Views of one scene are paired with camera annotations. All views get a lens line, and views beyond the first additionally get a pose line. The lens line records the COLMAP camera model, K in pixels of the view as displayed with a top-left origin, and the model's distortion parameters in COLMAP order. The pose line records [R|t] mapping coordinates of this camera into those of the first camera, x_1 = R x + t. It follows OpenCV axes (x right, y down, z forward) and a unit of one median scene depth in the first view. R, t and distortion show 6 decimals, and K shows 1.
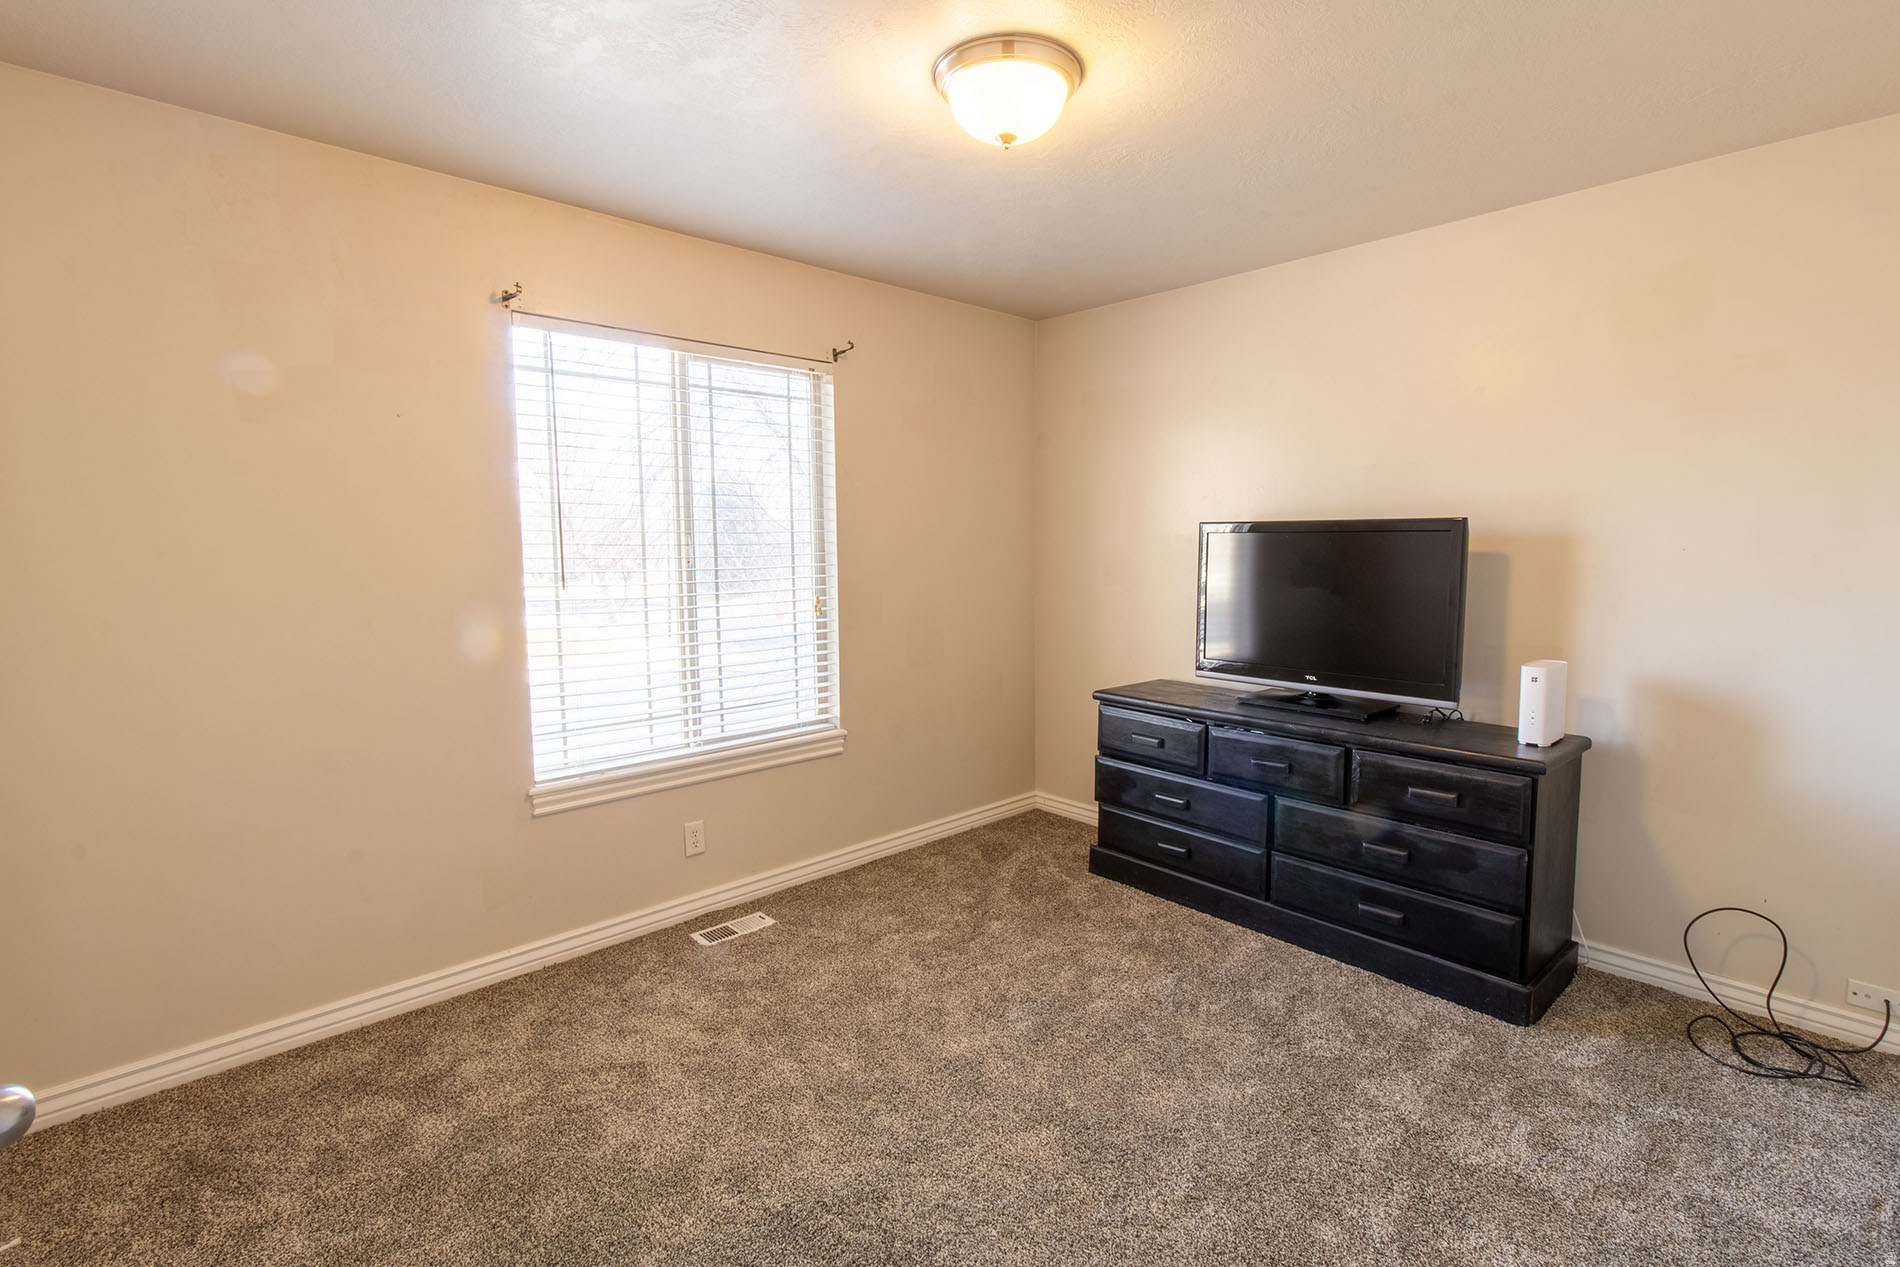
lens RADIAL K [[882.0, 0, 963.2], [0, 882.0, 618.3], [0, 0, 1]] dist [0.003013, 0.001309]
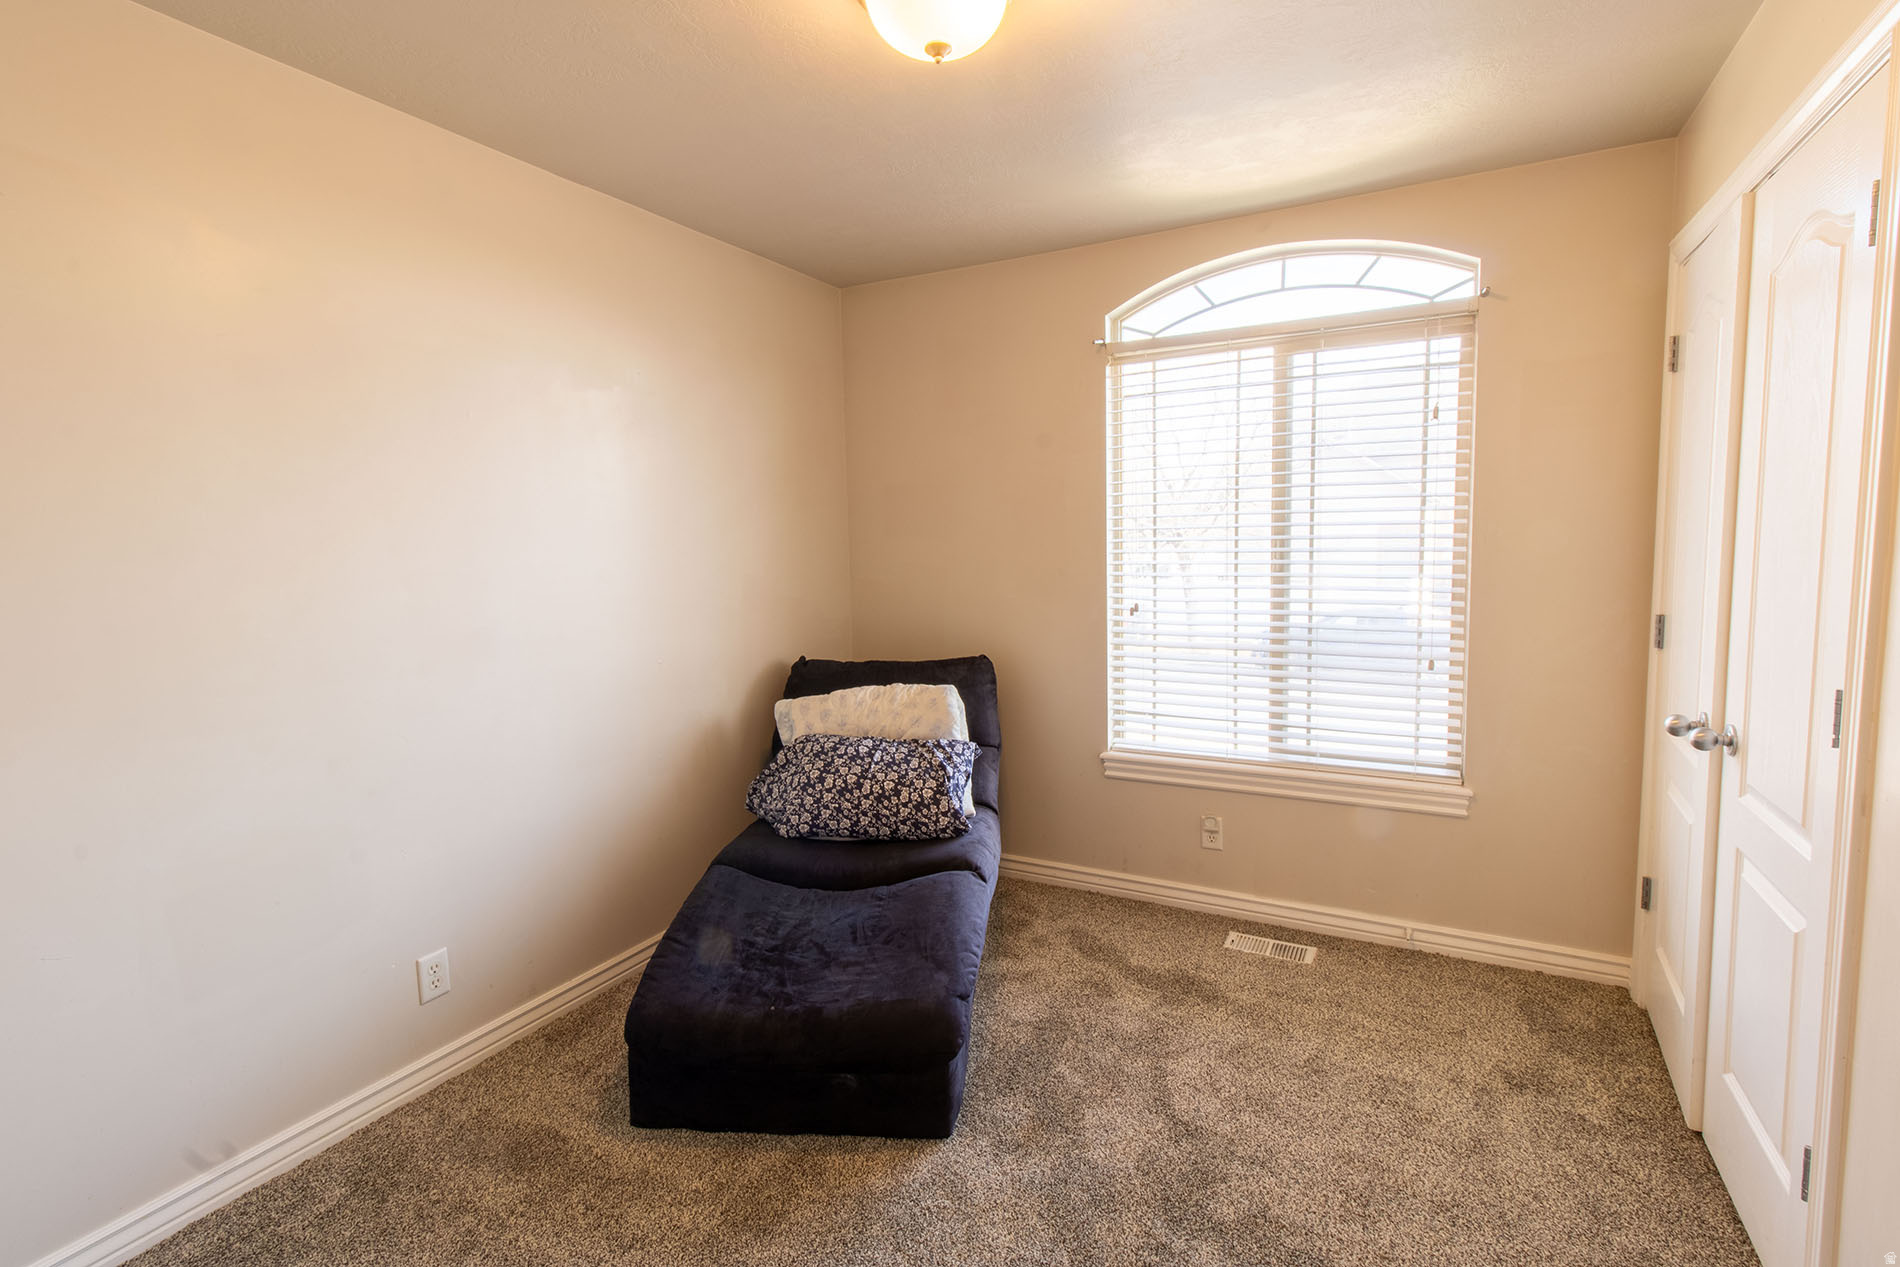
lens RADIAL K [[882.0, 0, 963.2], [0, 882.0, 618.3], [0, 0, 1]] dist [0.003013, 0.001309]
pose [[0.335892, 0.078575, -0.938617, 0.478988], [-0.072550, 0.995712, 0.057392, -0.037082], [0.939102, 0.048820, 0.340153, 0.356672]]
